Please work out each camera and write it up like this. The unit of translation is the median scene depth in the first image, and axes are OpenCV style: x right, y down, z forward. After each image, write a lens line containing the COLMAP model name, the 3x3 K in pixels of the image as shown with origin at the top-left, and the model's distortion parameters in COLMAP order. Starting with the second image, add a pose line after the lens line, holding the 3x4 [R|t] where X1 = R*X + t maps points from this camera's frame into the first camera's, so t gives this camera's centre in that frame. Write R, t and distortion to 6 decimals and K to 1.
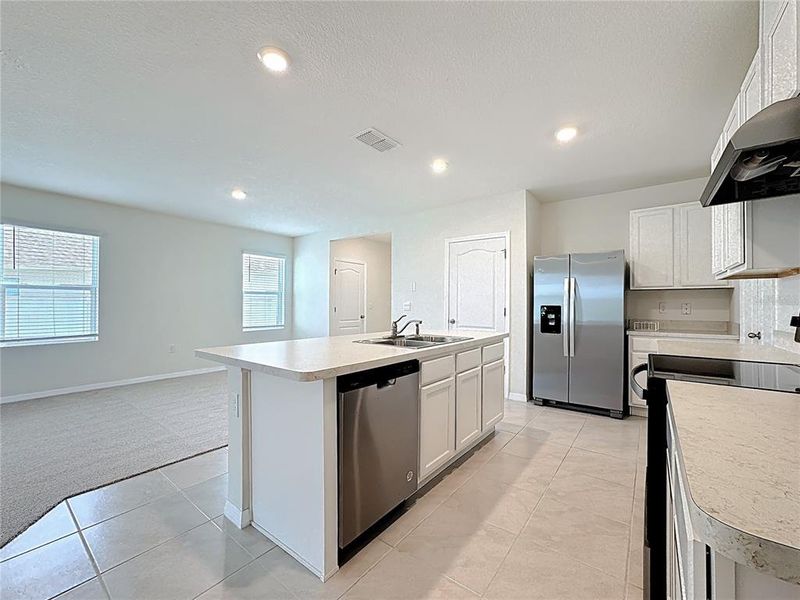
lens RADIAL K [[332.0, 0, 400.0], [0, 332.0, 300.0], [0, 0, 1]] dist [-0.012414, -0.000061]
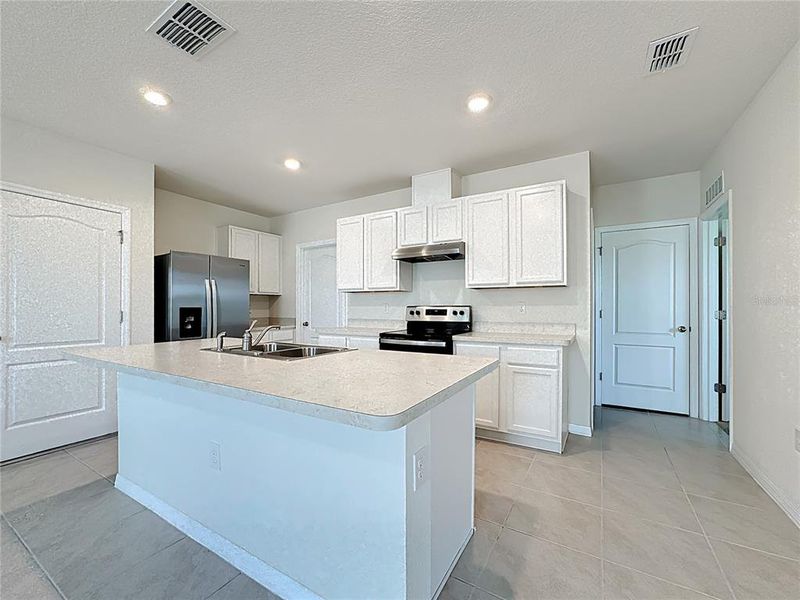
lens RADIAL K [[338.0, 0, 399.5], [0, 338.0, 305.9], [0, 0, 1]] dist [-0.041067, 0.020834]
pose [[-0.116542, -0.003172, 0.993181, -0.543395], [-0.011647, 0.999931, 0.001827, 0.003980], [-0.993117, -0.011354, -0.116571, 0.542443]]
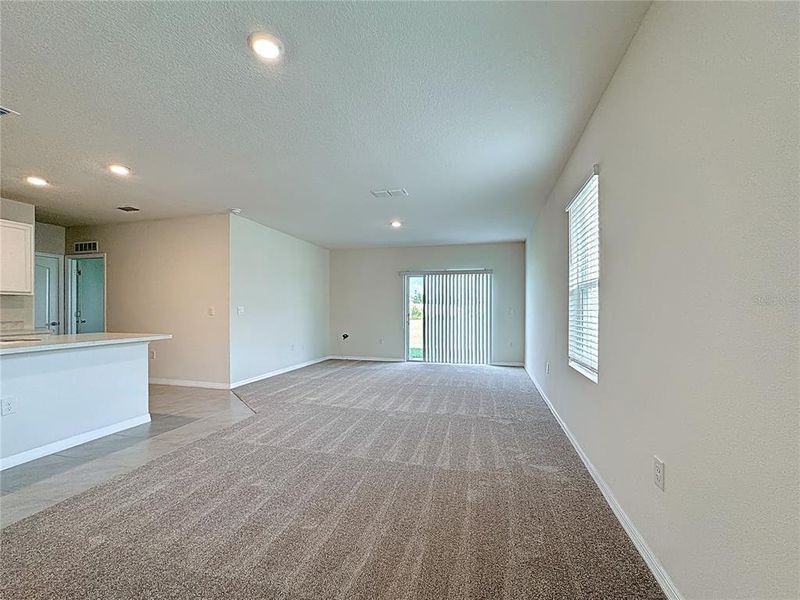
lens RADIAL K [[343.6, 0, 397.3], [0, 343.6, 309.3], [0, 0, 1]] dist [-0.046687, 0.022773]
pose [[-0.919355, -0.004276, -0.393405, -0.532597], [0.001629, 0.999891, -0.014676, 0.021698], [0.393425, -0.014133, -0.919248, 1.652737]]
